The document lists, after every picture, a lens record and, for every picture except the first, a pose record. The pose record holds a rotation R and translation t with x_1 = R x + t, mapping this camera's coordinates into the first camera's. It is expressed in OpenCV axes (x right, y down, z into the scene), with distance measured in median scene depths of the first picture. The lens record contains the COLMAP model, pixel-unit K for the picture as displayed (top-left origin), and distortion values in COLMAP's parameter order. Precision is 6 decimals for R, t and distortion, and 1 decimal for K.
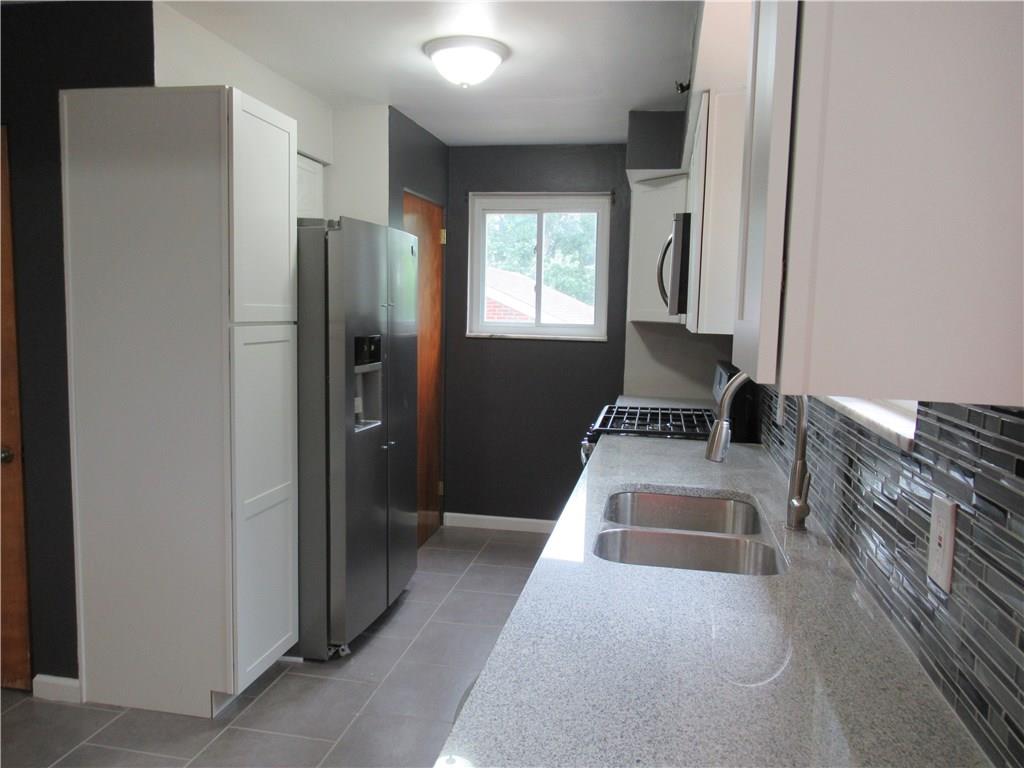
lens RADIAL K [[764.8, 0, 512.0], [0, 764.8, 384.0], [0, 0, 1]] dist [-0.001130, -0.008221]
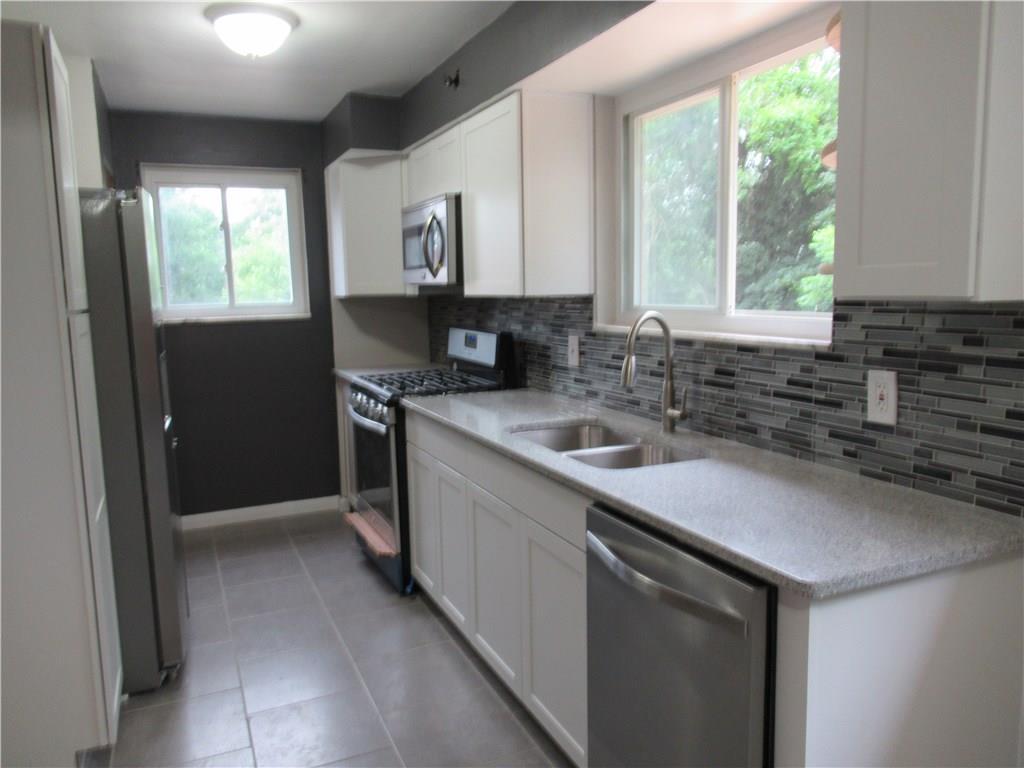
lens RADIAL K [[764.8, 0, 512.0], [0, 764.8, 384.0], [0, 0, 1]] dist [-0.001130, -0.008221]
pose [[0.819498, -0.112521, 0.561927, -0.262878], [0.098198, 0.993604, 0.055751, 0.000292], [-0.564607, 0.009492, 0.825306, 0.020851]]
